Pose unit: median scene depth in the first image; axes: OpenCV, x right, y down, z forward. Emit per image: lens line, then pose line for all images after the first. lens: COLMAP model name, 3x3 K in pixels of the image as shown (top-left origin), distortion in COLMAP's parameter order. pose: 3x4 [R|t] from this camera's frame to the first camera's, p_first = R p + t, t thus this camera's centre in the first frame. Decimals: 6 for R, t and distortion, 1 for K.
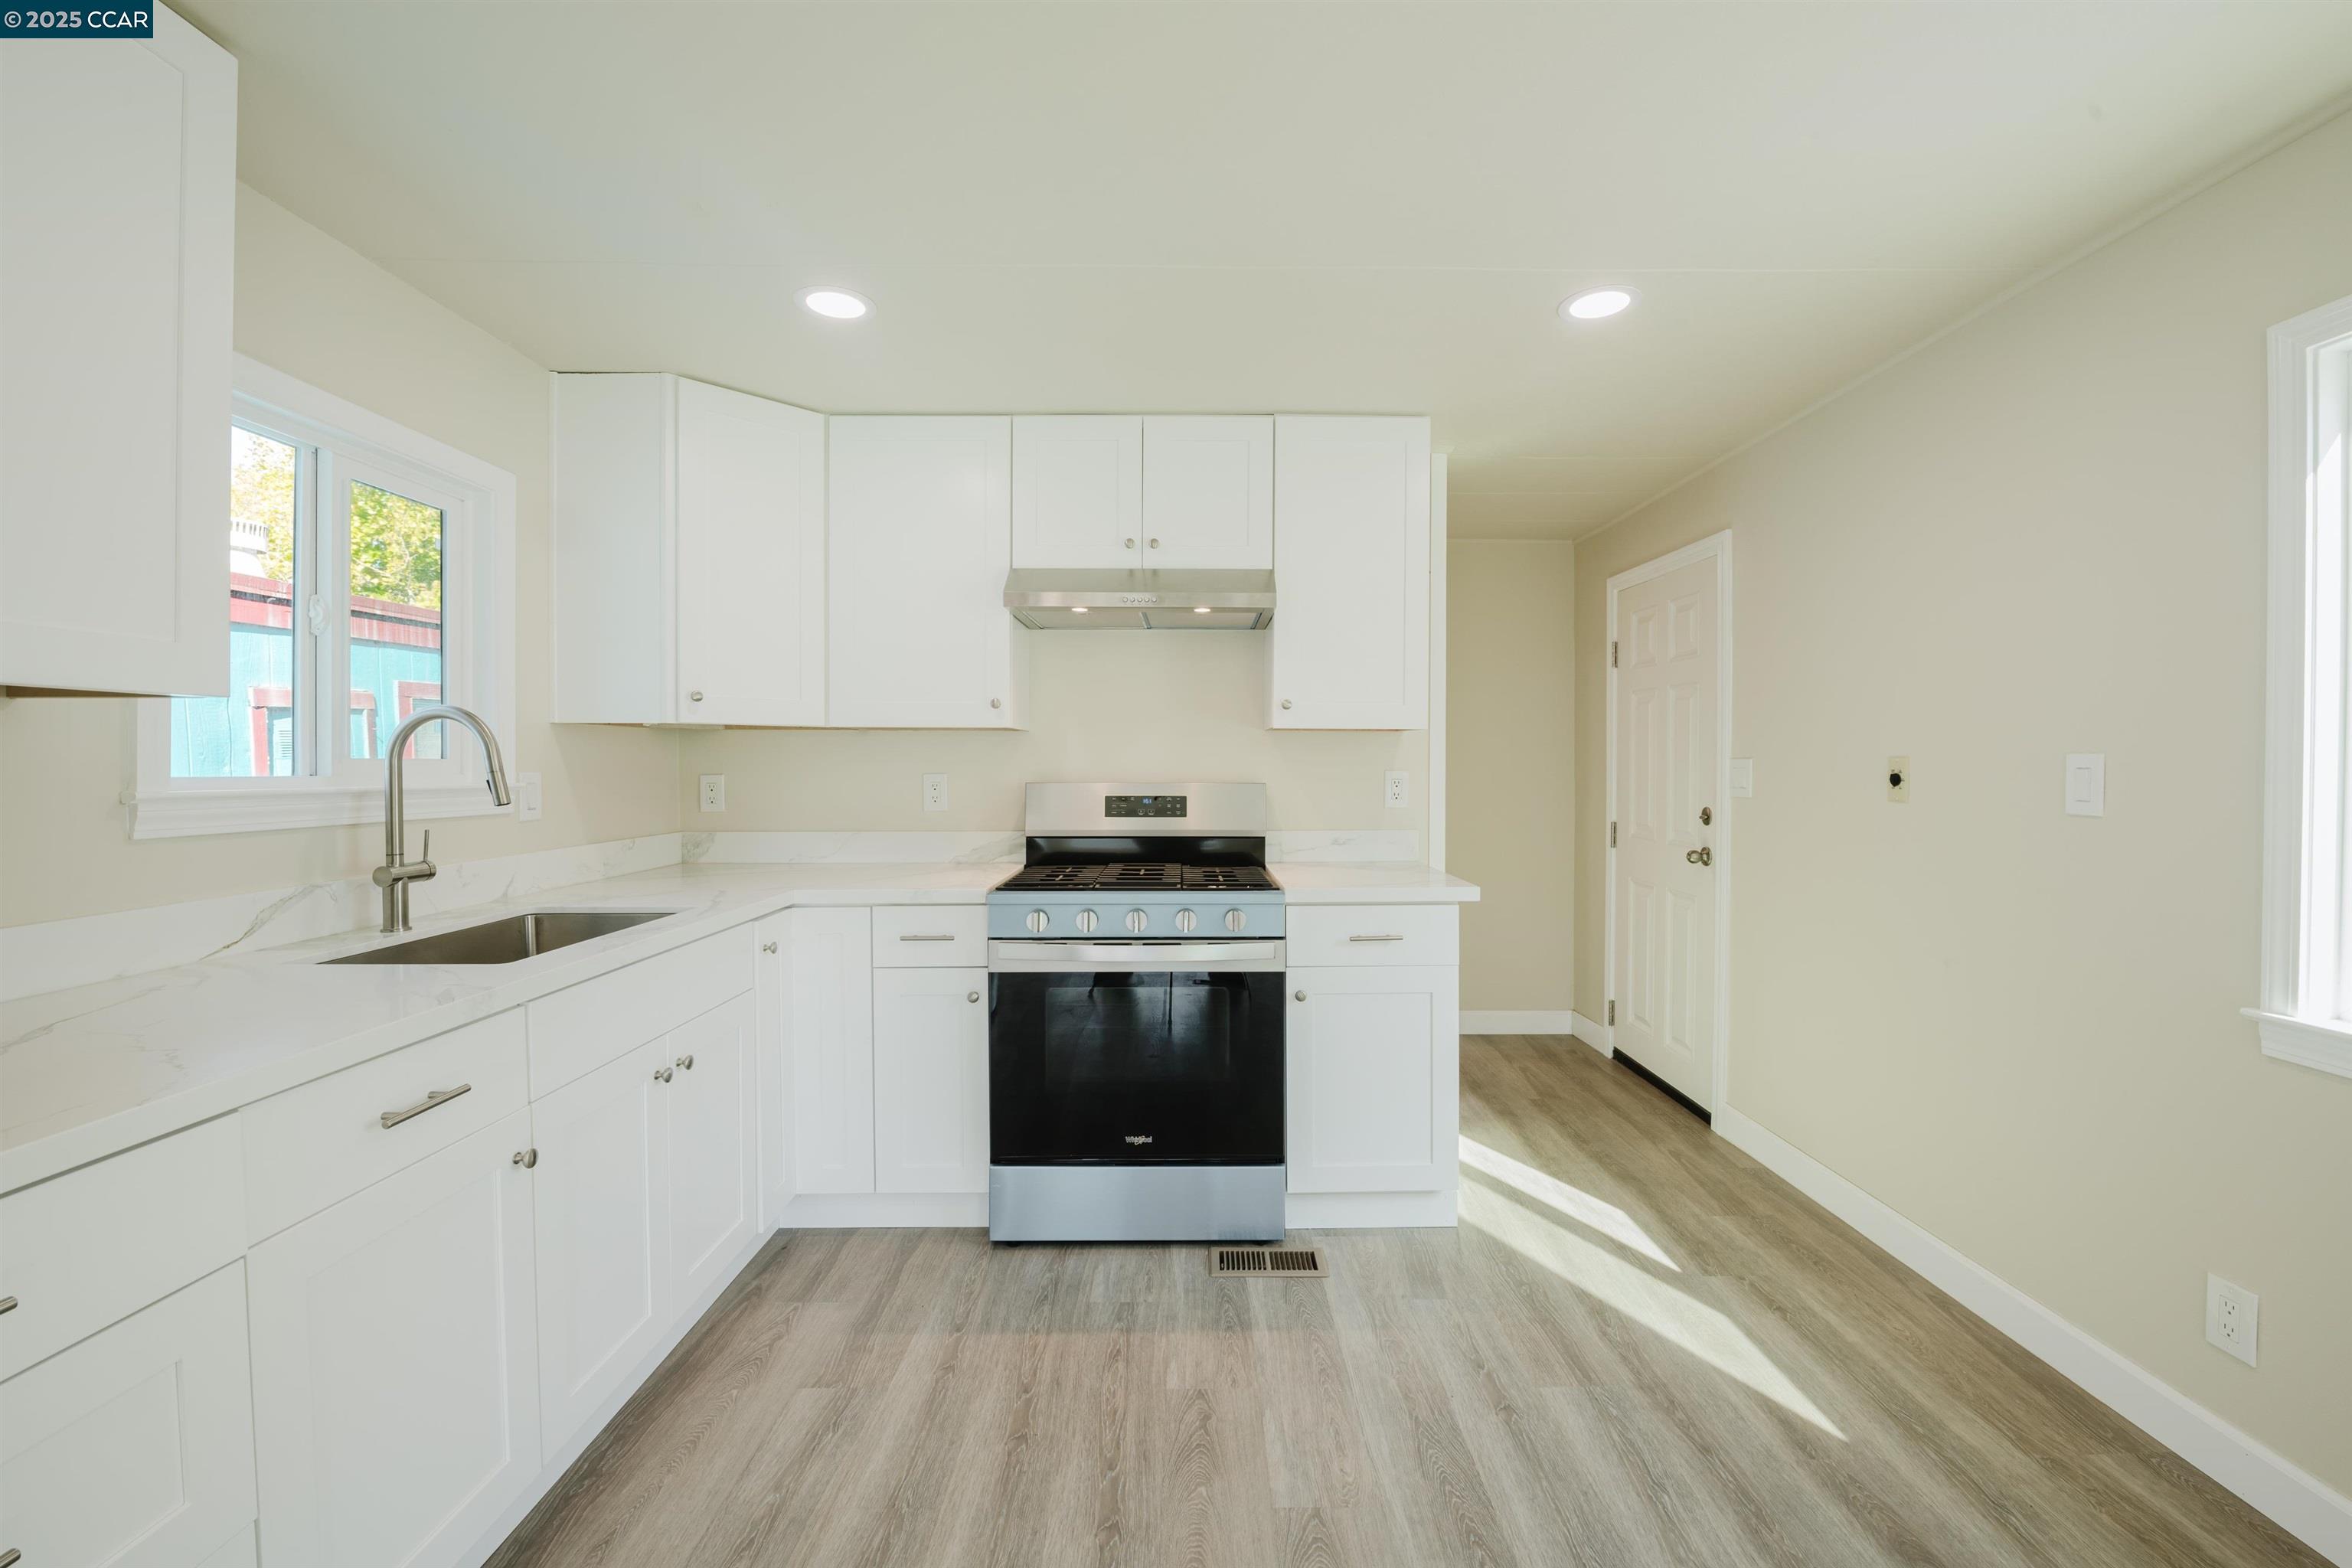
lens RADIAL K [[949.4, 0, 1189.0], [0, 949.4, 770.1], [0, 0, 1]] dist [-0.015830, -0.001104]
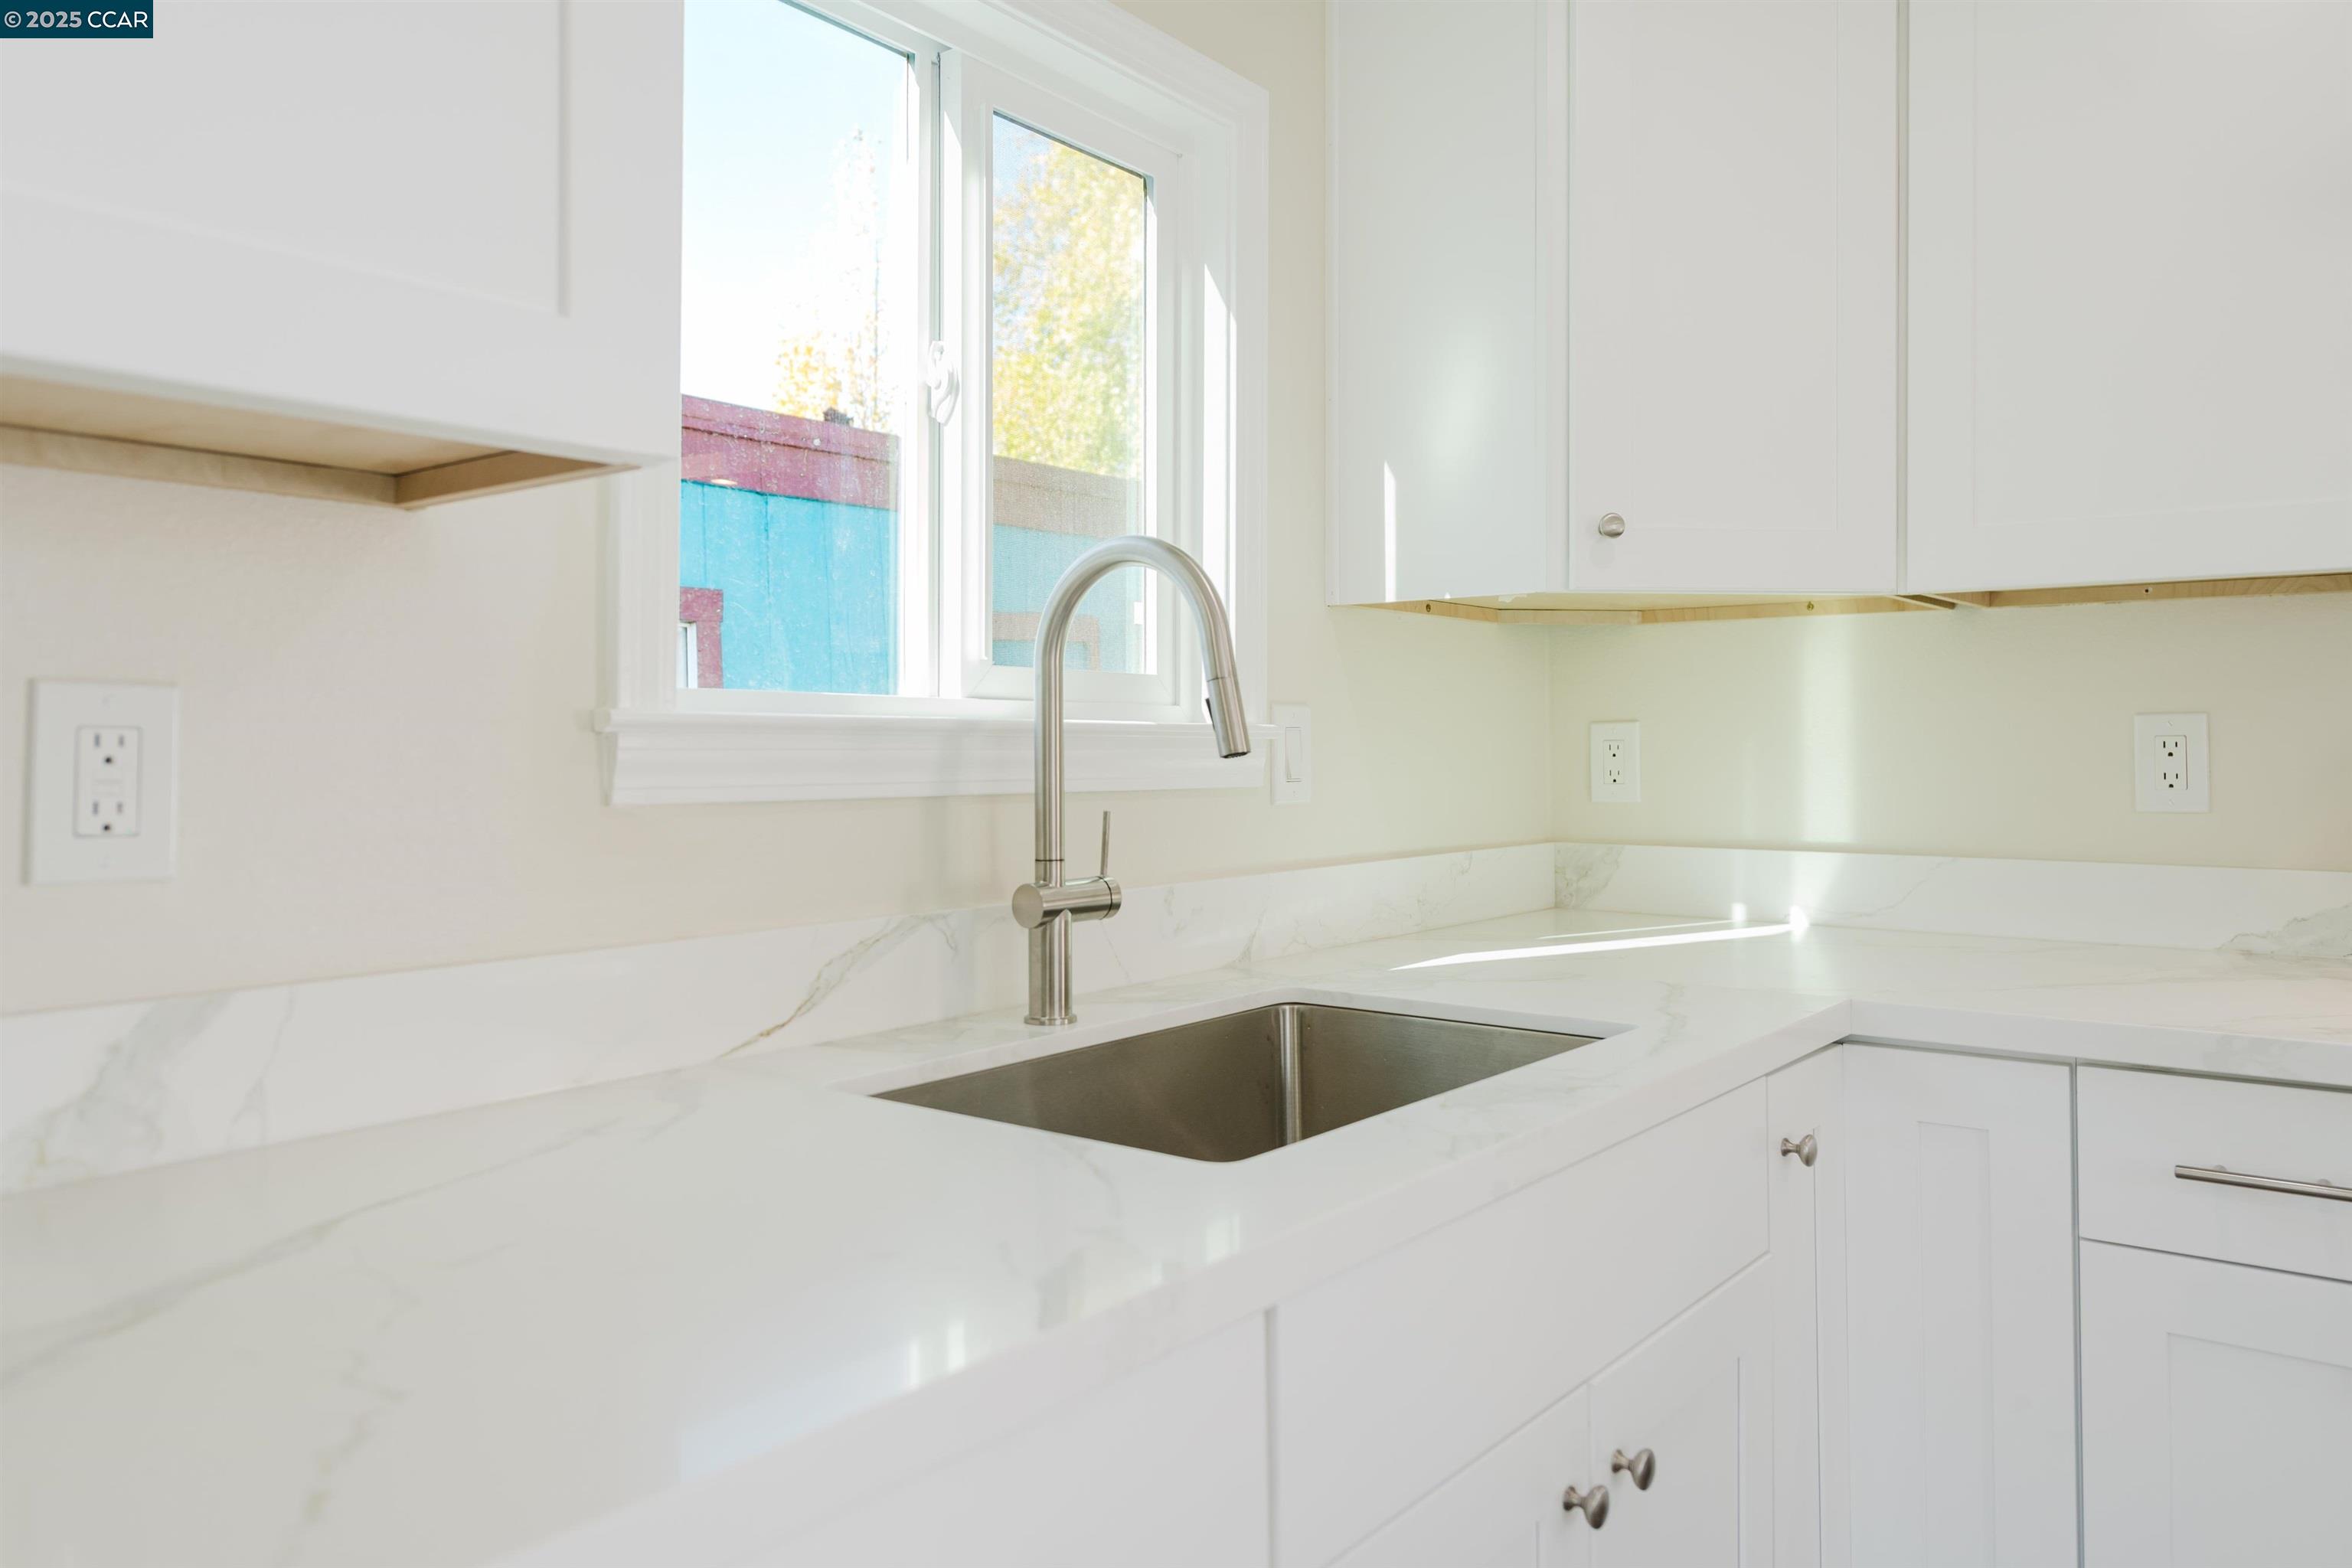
lens RADIAL K [[1651.5, 0, 1169.2], [0, 1651.5, 770.8], [0, 0, 1]] dist [-0.037045, -0.004626]
pose [[0.775105, 0.014096, -0.631675, -0.277122], [-0.006820, 0.999880, 0.013944, 0.032785], [0.631795, -0.006500, 0.775108, 0.396231]]
